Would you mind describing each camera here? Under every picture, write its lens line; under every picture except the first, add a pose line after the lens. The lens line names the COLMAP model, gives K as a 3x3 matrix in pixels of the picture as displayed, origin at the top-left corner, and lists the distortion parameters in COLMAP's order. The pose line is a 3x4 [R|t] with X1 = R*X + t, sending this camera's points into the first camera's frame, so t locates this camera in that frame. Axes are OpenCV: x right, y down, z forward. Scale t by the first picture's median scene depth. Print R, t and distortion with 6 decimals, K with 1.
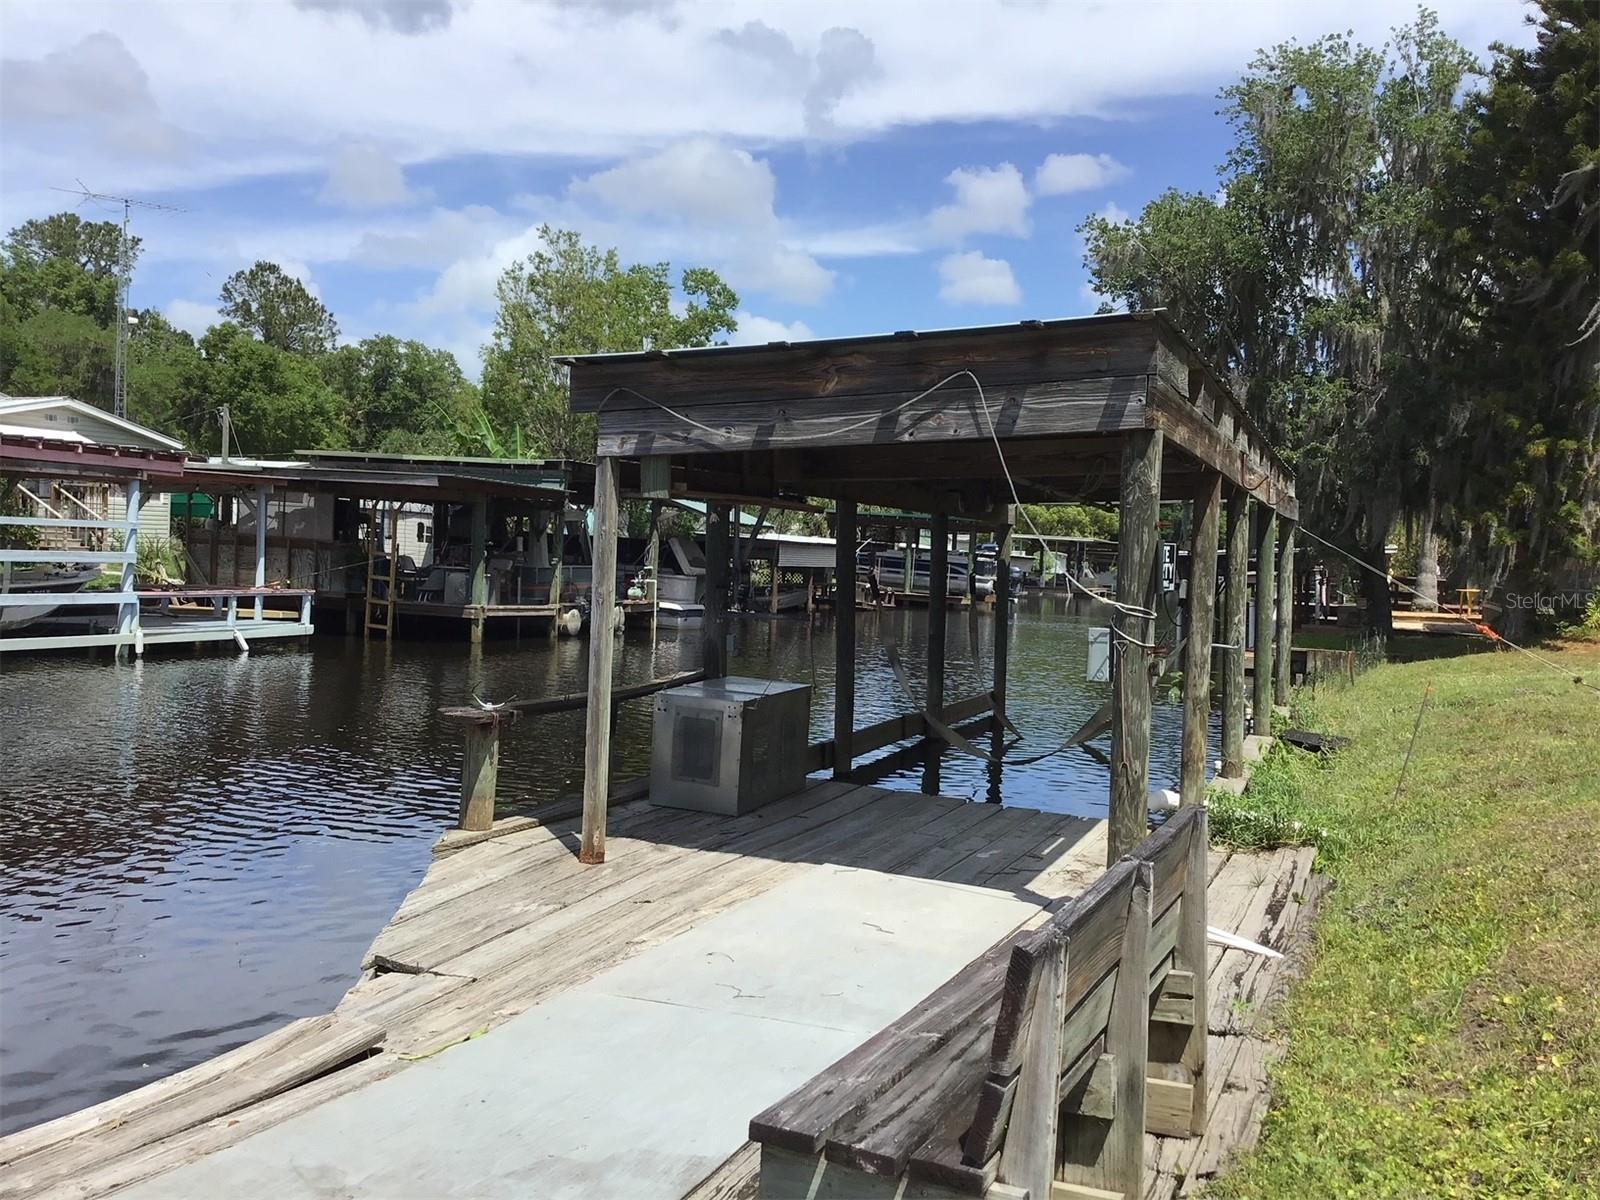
lens RADIAL K [[1459.3, 0, 806.7], [0, 1459.3, 604.6], [0, 0, 1]] dist [0.108776, -0.208510]
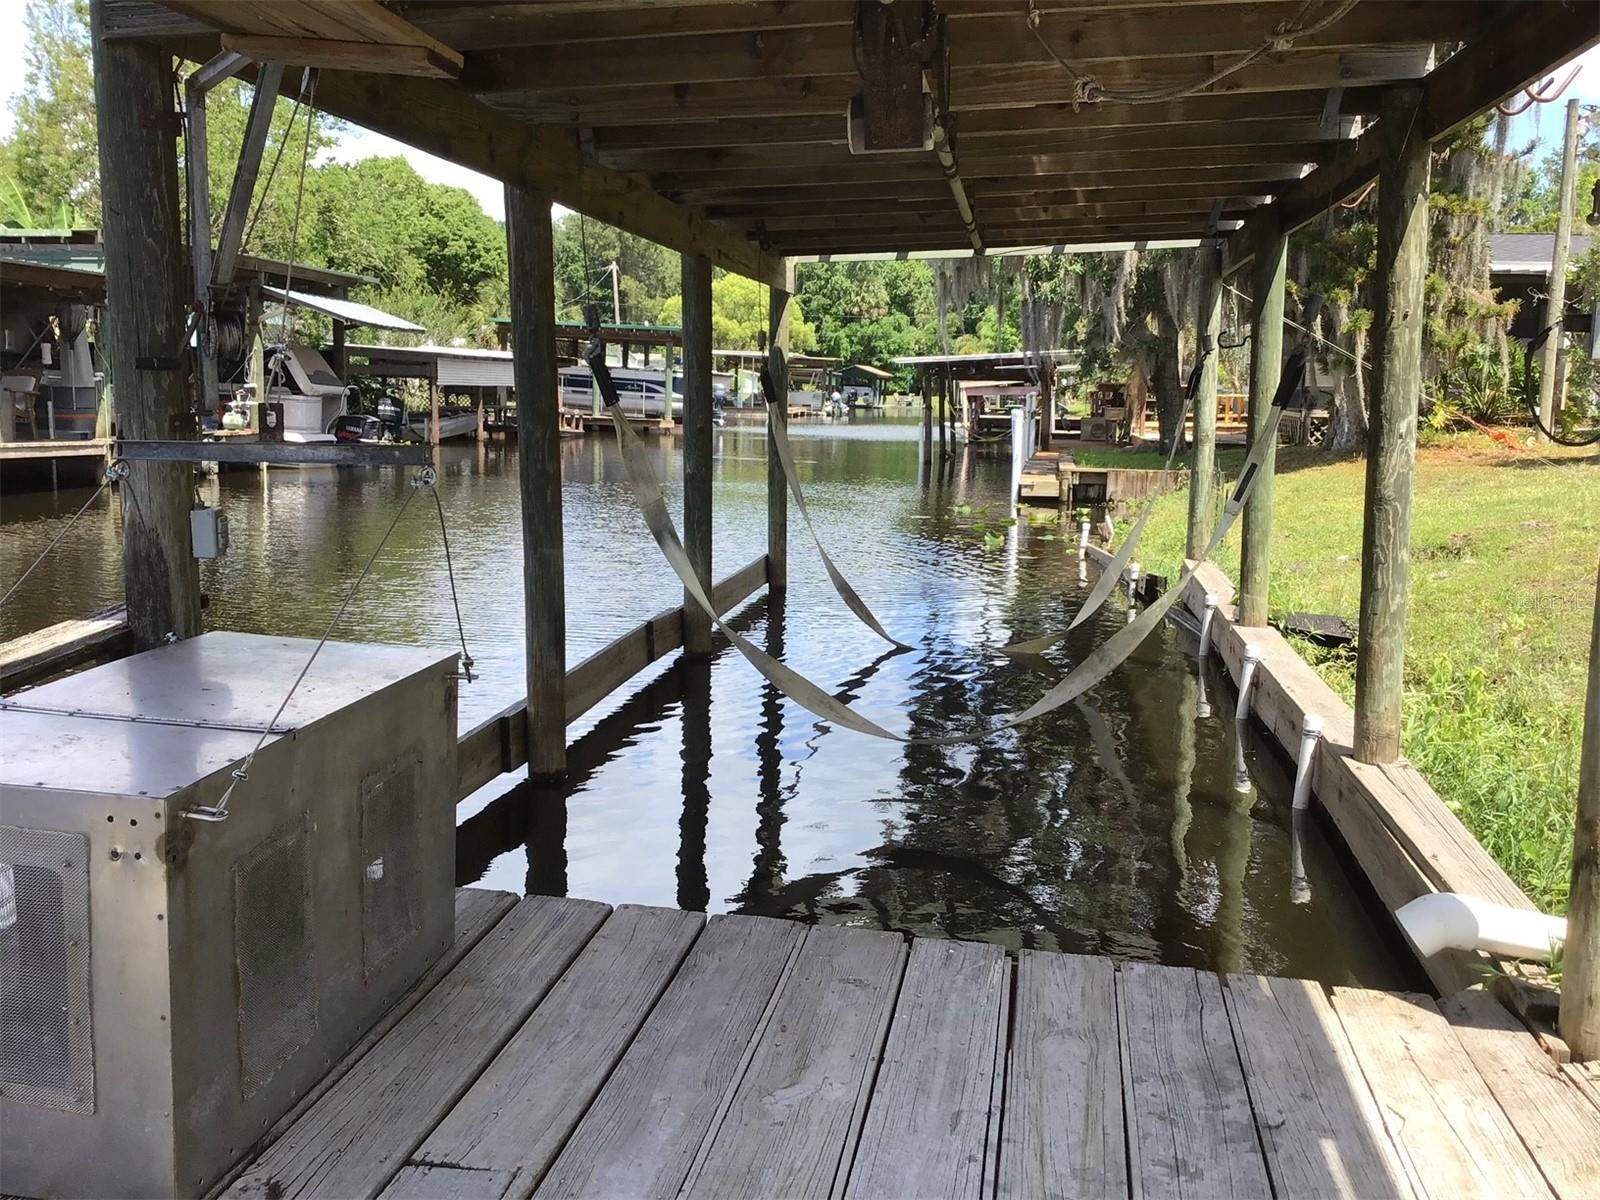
lens RADIAL K [[1459.3, 0, 806.7], [0, 1459.3, 604.6], [0, 0, 1]] dist [0.108776, -0.208510]
pose [[0.976426, -0.051557, 0.209605, 0.003866], [0.026448, 0.992315, 0.120875, 0.001596], [-0.214226, -0.112482, 0.970286, 0.190848]]
